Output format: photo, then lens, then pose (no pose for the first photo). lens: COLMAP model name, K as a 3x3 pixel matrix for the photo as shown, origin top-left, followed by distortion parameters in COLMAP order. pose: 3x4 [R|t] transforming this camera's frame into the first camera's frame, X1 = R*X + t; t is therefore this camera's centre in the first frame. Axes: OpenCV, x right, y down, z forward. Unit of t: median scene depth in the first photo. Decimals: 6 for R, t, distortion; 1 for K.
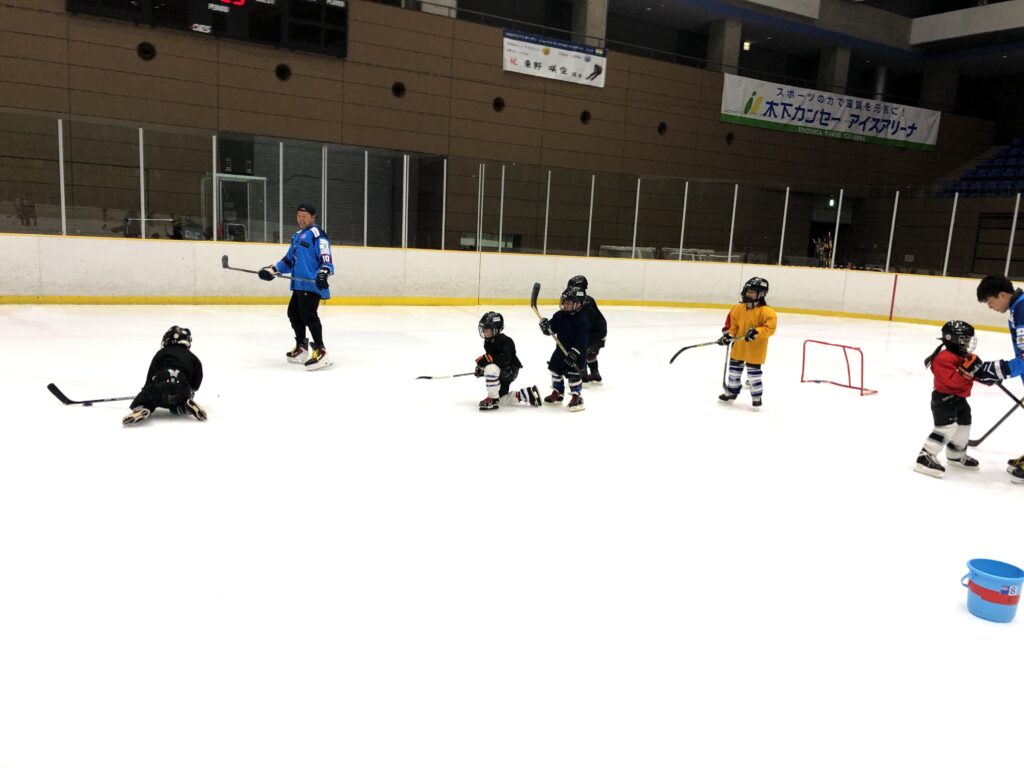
lens RADIAL K [[896.2, 0, 520.6], [0, 896.2, 378.9], [0, 0, 1]] dist [0.035868, -0.012765]
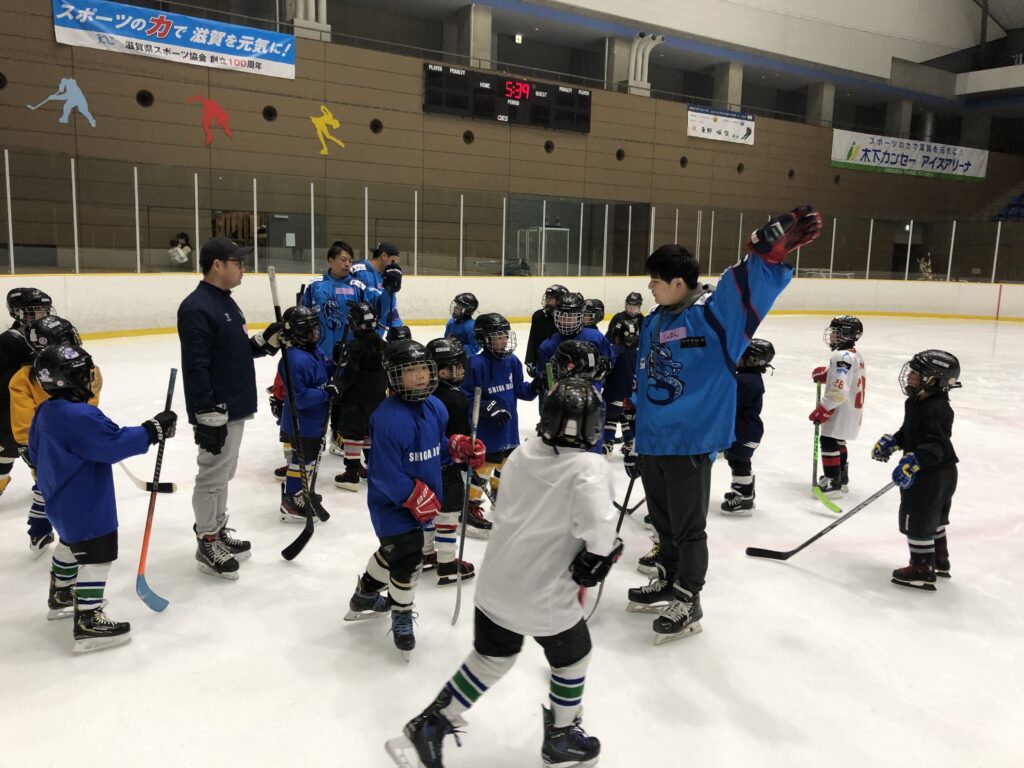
lens RADIAL K [[847.5, 0, 504.4], [0, 847.5, 382.2], [0, 0, 1]] dist [0.026953, 0.019012]
pose [[0.999363, -0.032047, 0.015711, -0.247604], [0.032259, 0.999389, -0.013439, 0.013896], [-0.015271, 0.013937, 0.999786, -0.165917]]
